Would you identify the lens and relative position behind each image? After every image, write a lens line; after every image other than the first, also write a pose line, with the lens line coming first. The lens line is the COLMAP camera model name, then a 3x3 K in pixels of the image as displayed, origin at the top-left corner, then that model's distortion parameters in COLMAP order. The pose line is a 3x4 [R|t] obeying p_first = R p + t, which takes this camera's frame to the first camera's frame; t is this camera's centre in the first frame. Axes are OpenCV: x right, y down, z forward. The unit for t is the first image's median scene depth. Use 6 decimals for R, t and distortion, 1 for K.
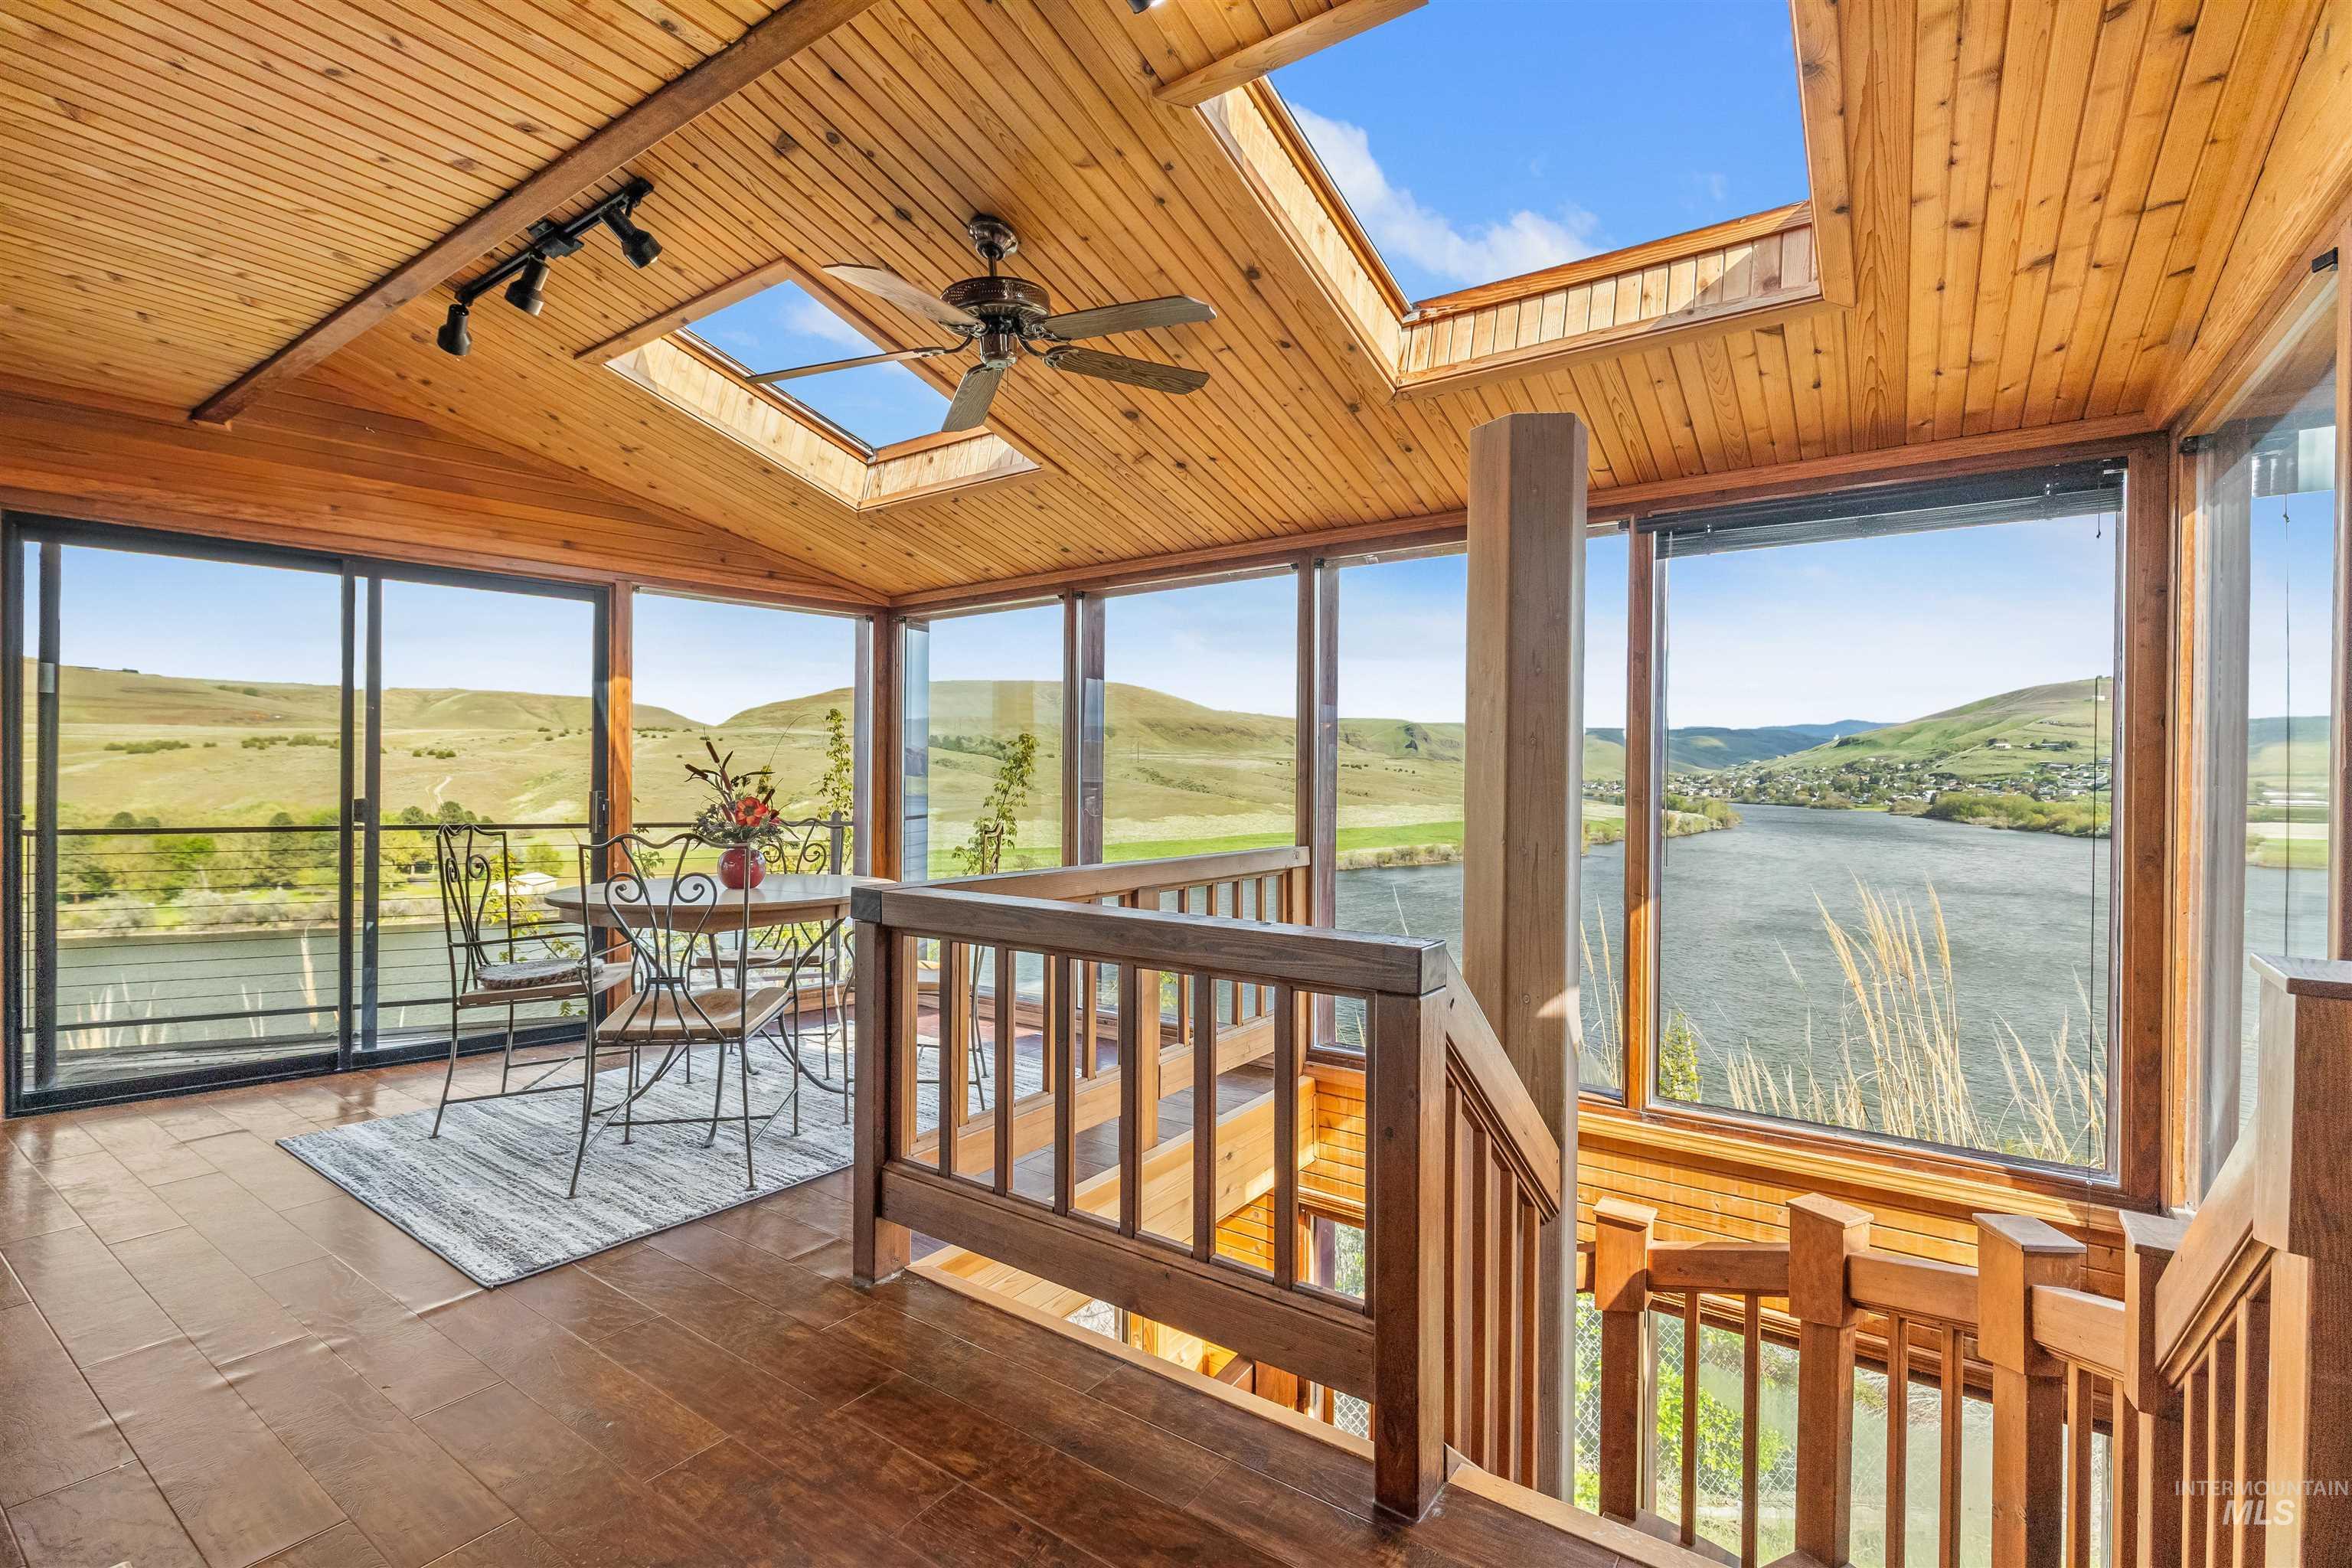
lens RADIAL K [[1046.8, 0, 1186.1], [0, 1046.8, 777.7], [0, 0, 1]] dist [-0.001181, 0.000081]
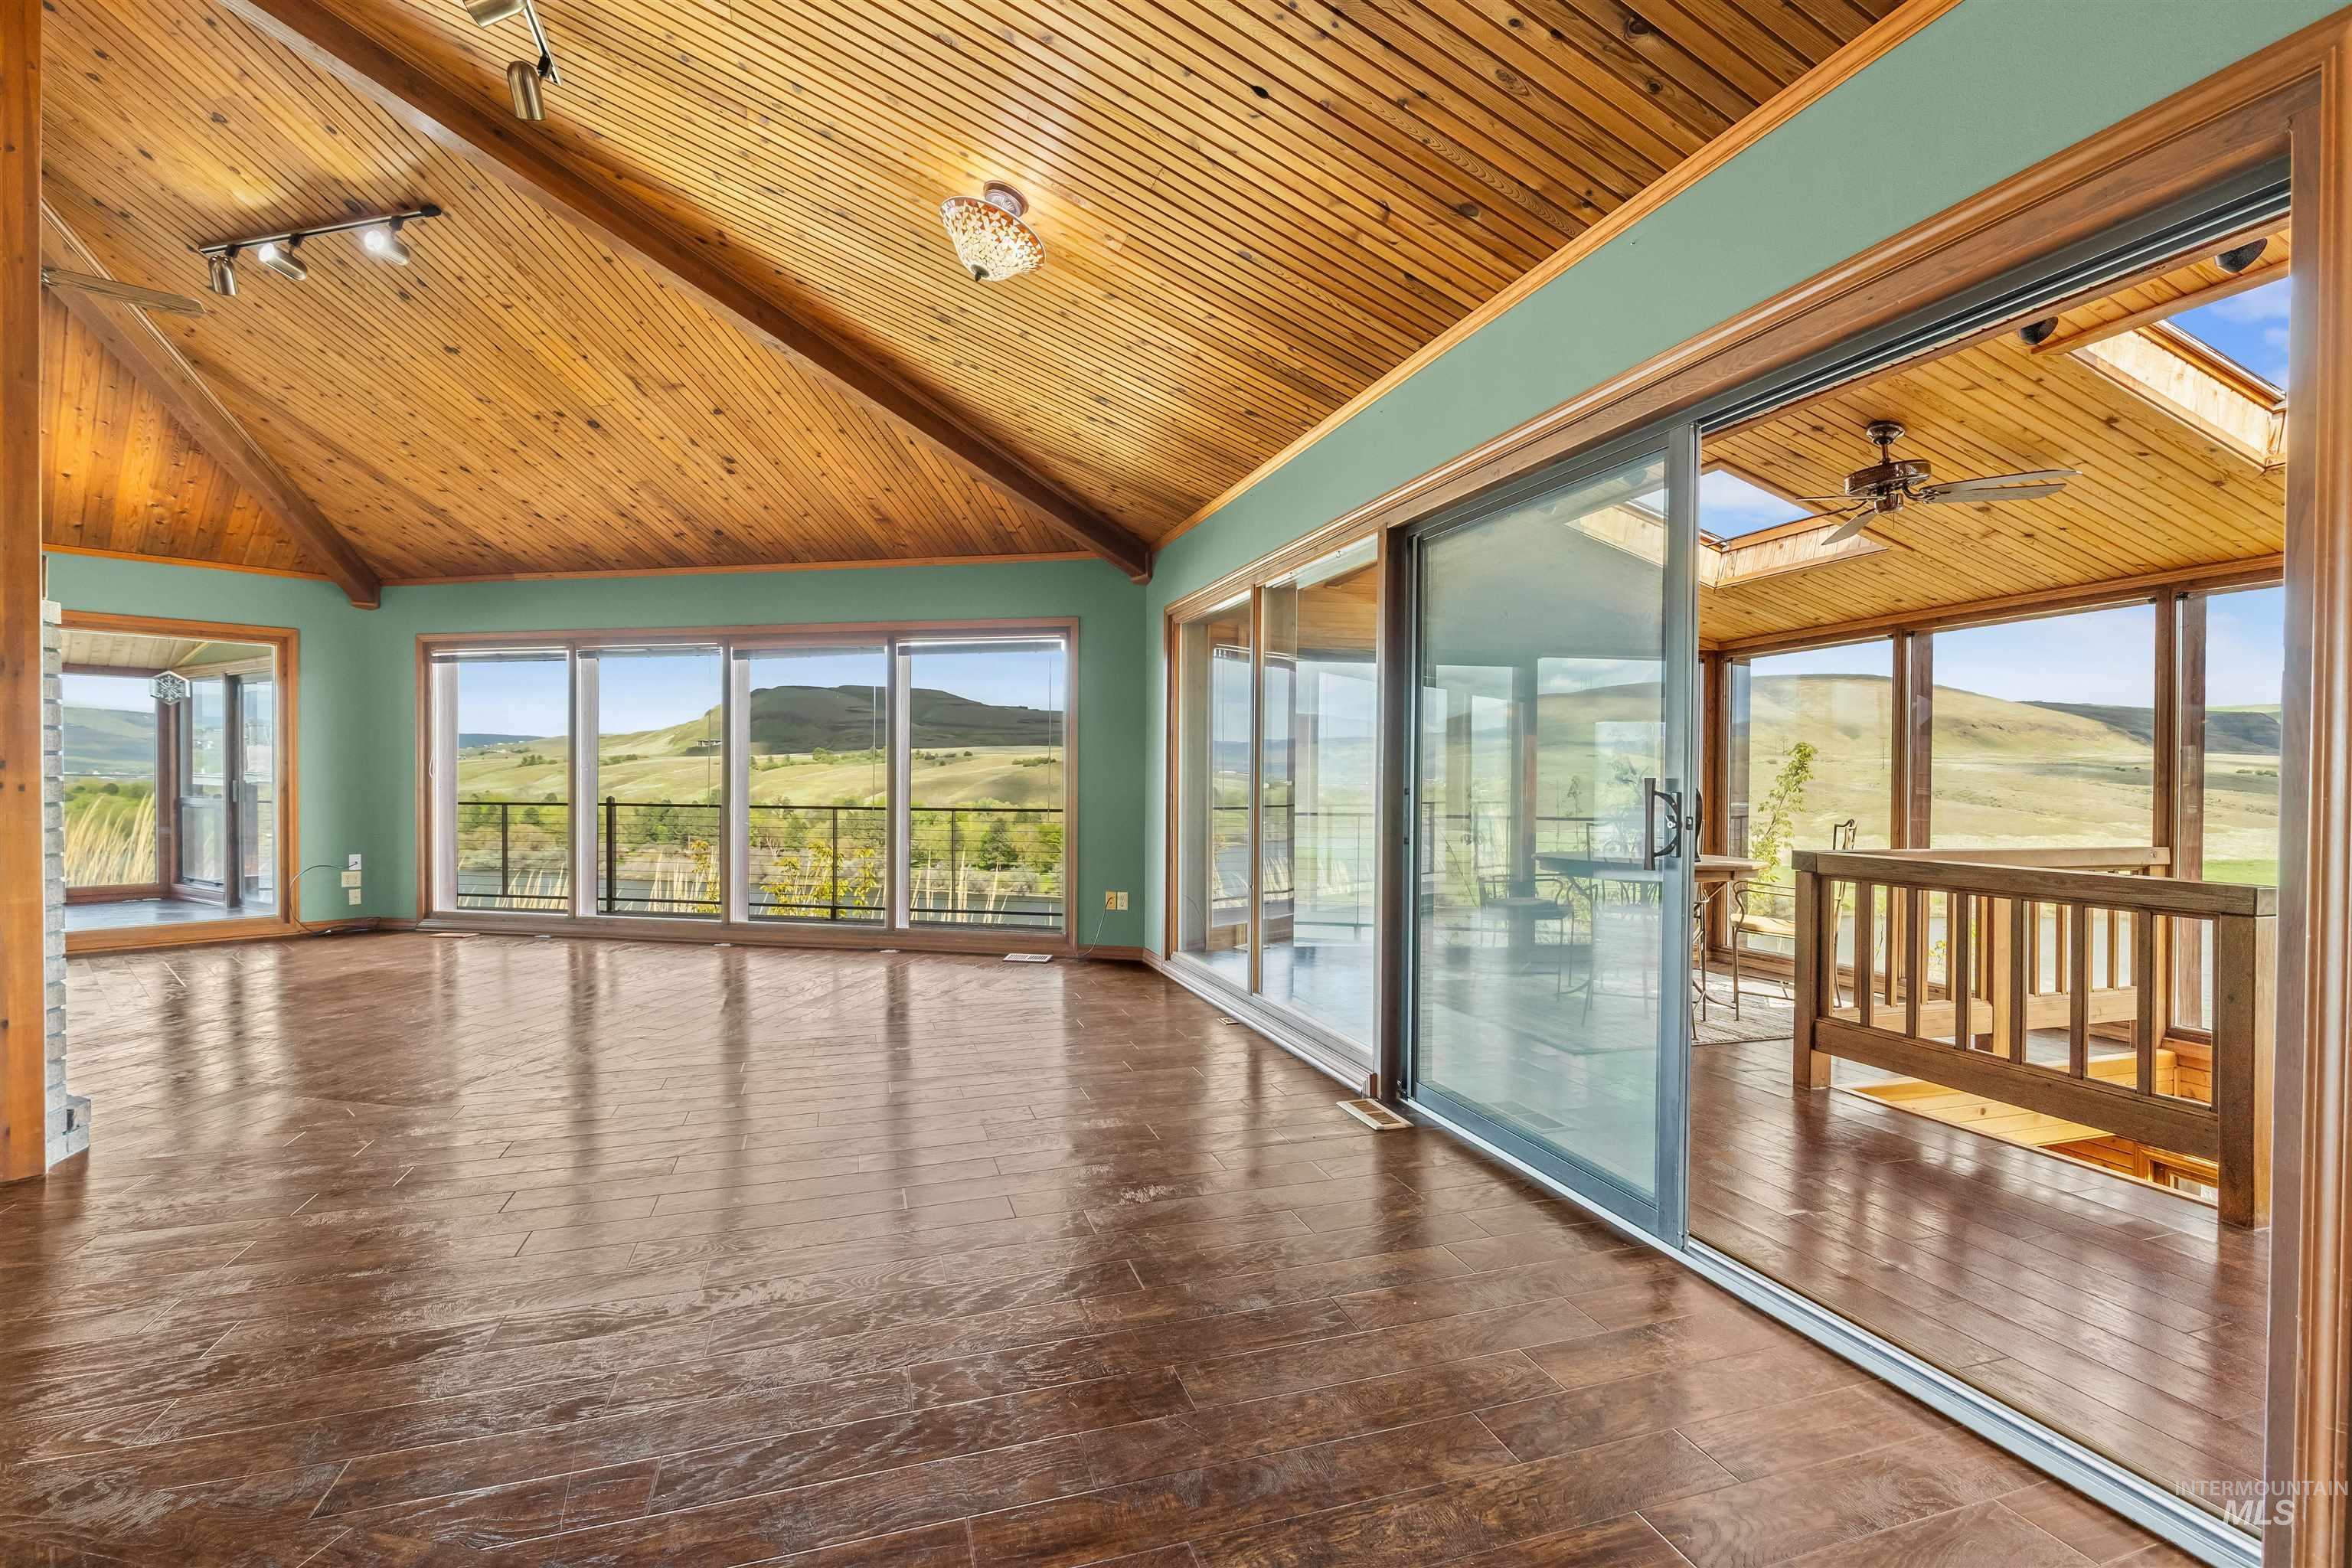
lens RADIAL K [[1046.8, 0, 1178.1], [0, 1046.8, 781.1], [0, 0, 1]] dist [-0.001181, 0.000081]
pose [[0.799514, 0.000804, -0.600647, -0.053847], [-0.003288, 0.999990, -0.003037, 0.001429], [0.600638, 0.004403, 0.799509, -0.492398]]
